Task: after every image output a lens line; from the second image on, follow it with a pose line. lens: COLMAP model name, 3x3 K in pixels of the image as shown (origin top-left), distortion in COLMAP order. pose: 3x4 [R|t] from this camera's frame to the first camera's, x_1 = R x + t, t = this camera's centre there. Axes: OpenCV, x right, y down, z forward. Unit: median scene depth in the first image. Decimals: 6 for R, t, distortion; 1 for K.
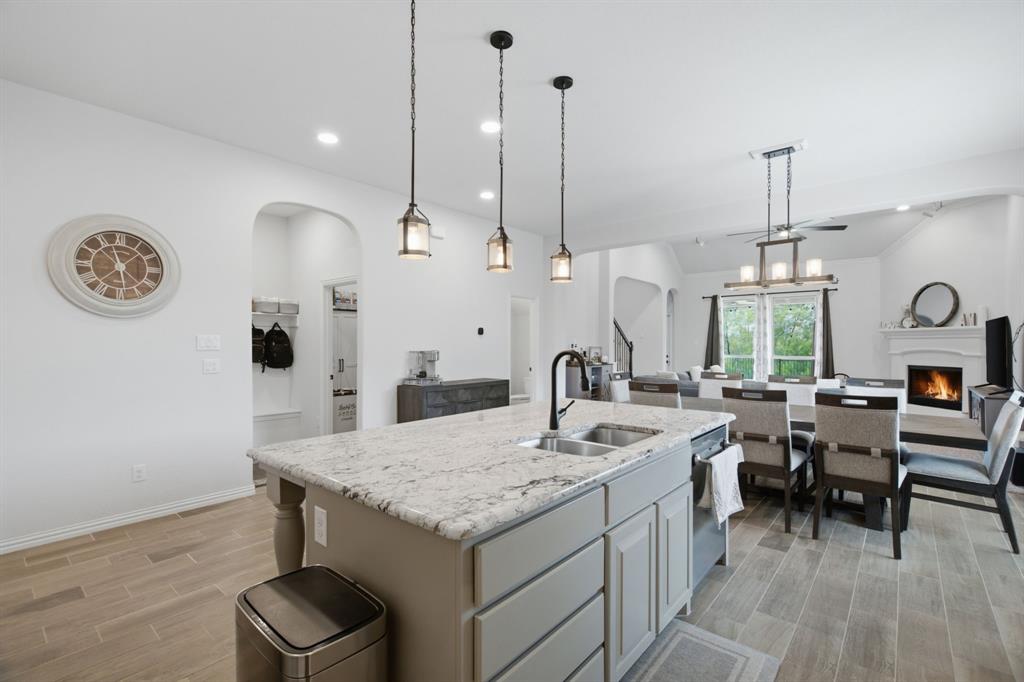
lens RADIAL K [[462.4, 0, 510.6], [0, 462.4, 342.4], [0, 0, 1]] dist [-0.002374, -0.000187]
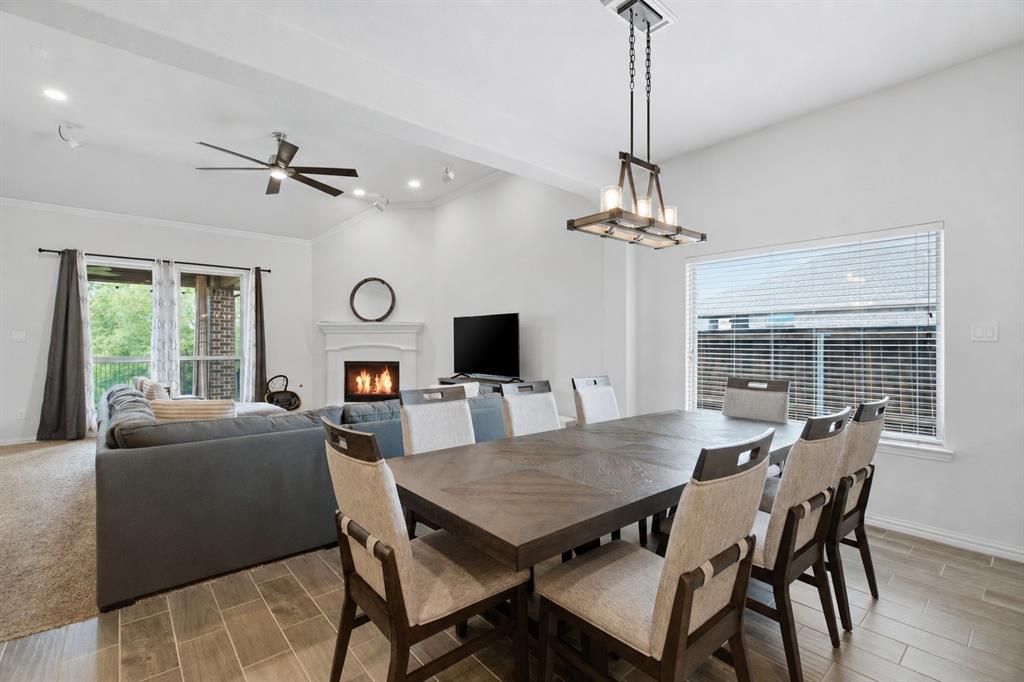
lens RADIAL K [[462.4, 0, 511.1], [0, 462.4, 342.6], [0, 0, 1]] dist [-0.002374, -0.000187]
pose [[0.155869, -0.000374, 0.987778, -0.023354], [-0.001060, 0.999999, 0.000545, 0.010207], [-0.987777, -0.001132, 0.155869, 0.541644]]
